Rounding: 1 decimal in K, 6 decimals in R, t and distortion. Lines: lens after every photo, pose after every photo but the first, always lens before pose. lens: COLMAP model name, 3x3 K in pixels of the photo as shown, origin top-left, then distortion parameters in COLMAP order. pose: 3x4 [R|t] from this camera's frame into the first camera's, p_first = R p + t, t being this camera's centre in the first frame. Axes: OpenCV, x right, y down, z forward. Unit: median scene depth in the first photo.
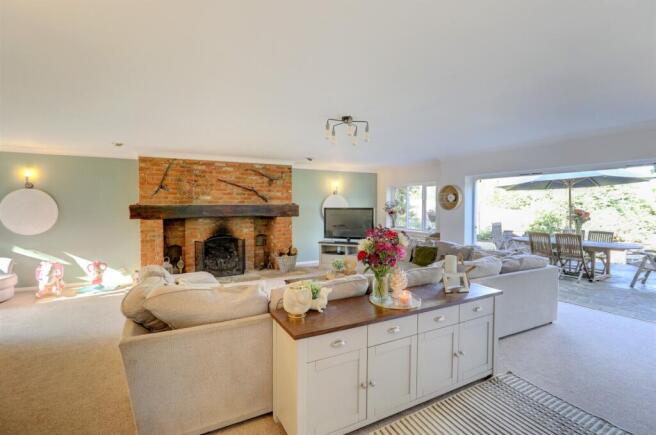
lens RADIAL K [[303.2, 0, 330.8], [0, 303.2, 214.4], [0, 0, 1]] dist [-0.019173, -0.002683]
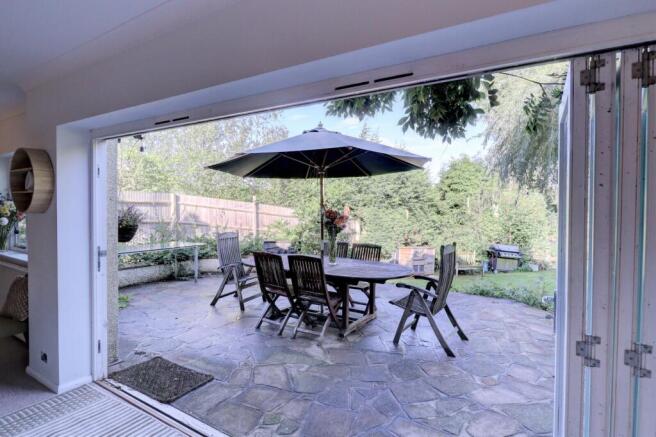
lens RADIAL K [[365.8, 0, 322.4], [0, 365.8, 215.8], [0, 0, 1]] dist [-0.001478, -0.000015]
pose [[0.870659, -0.005124, 0.491860, 0.439150], [0.001469, 0.999968, 0.007817, -0.010886], [-0.491884, -0.006083, 0.870639, 0.362550]]
